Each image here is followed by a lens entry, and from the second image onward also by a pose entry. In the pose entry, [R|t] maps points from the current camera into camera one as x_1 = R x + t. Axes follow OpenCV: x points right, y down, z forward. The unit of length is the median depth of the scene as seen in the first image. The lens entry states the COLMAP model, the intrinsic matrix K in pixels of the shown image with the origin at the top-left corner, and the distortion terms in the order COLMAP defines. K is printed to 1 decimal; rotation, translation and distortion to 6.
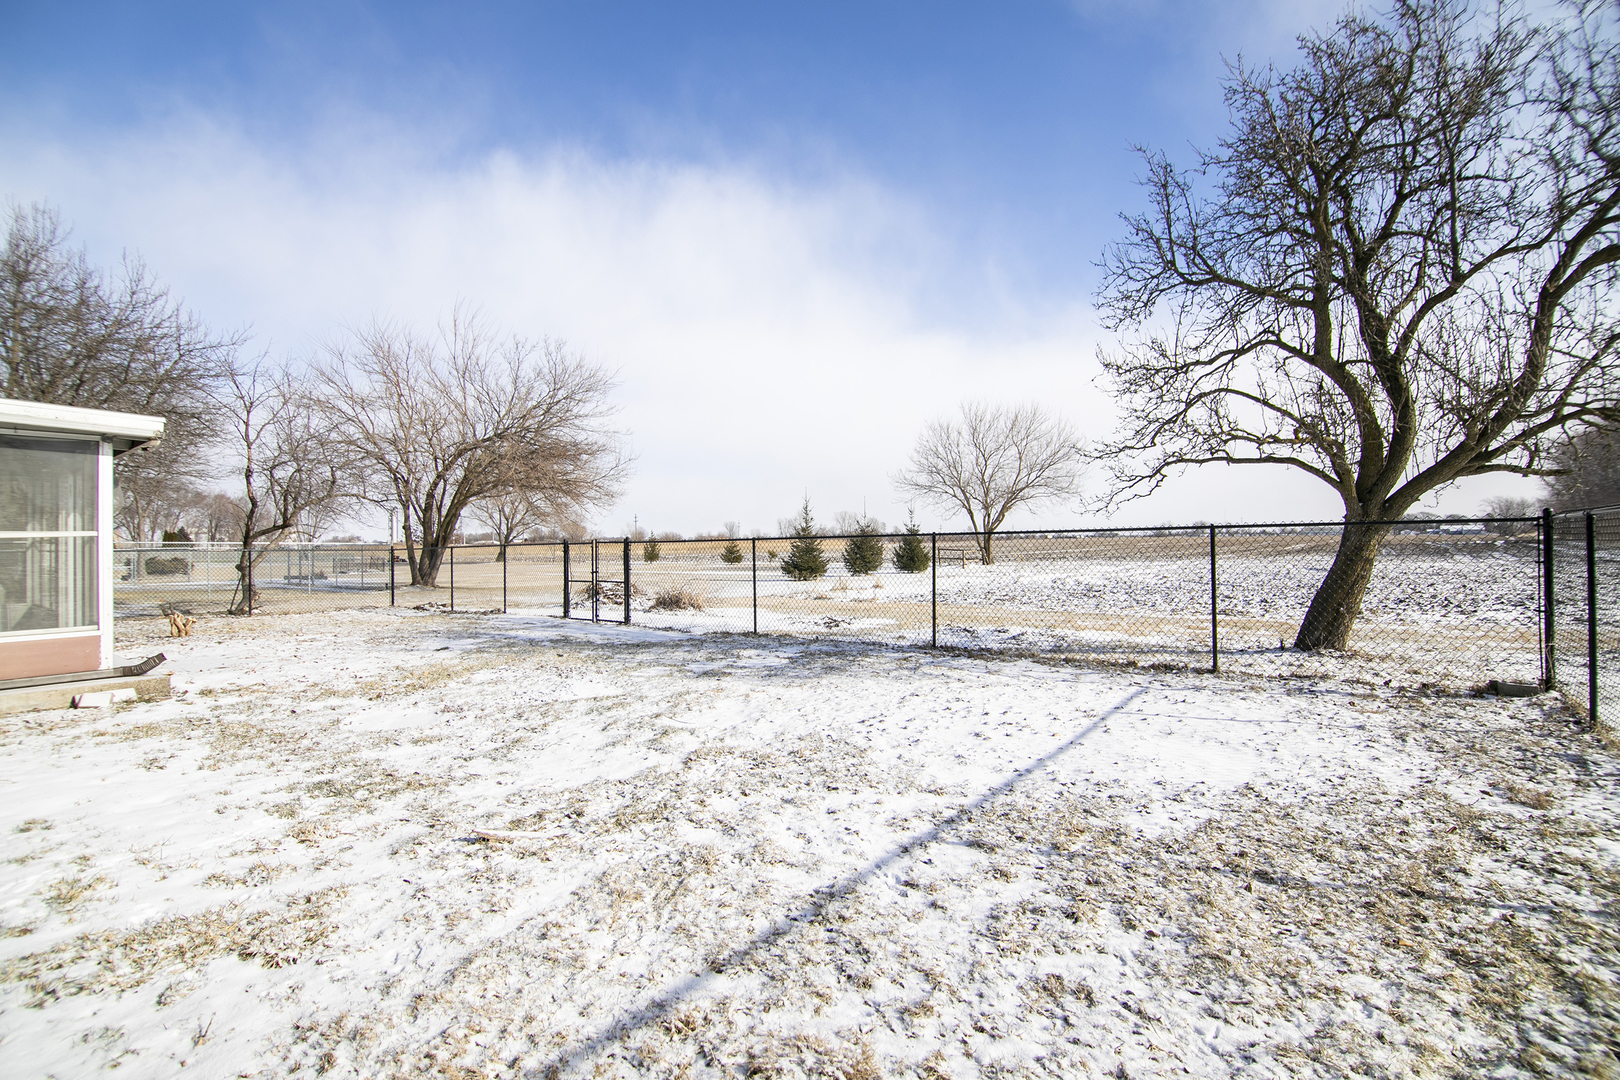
lens RADIAL K [[734.5, 0, 810.1], [0, 734.5, 548.0], [0, 0, 1]] dist [-0.007516, -0.003717]
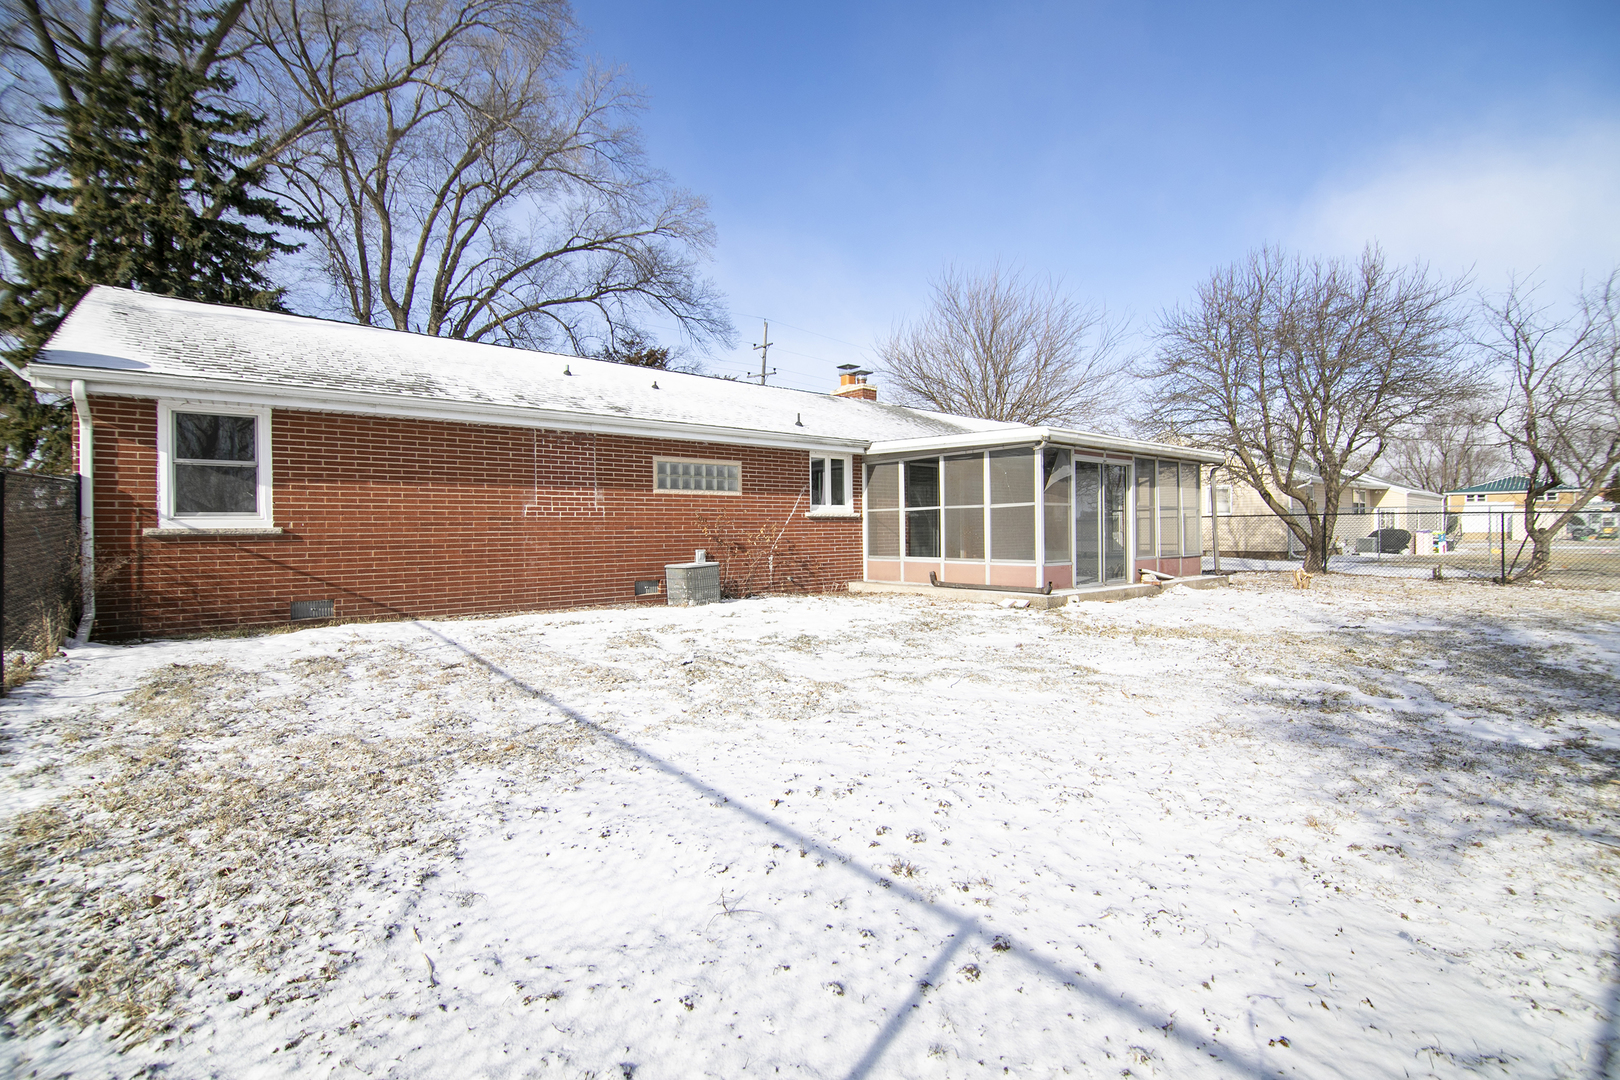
lens RADIAL K [[734.5, 0, 810.0], [0, 734.5, 535.6], [0, 0, 1]] dist [-0.007516, -0.003717]
pose [[-0.268881, 0.022660, -0.962907, 1.165409], [0.022442, 0.999599, 0.017256, 0.023689], [0.962912, -0.016969, -0.269282, 1.519201]]
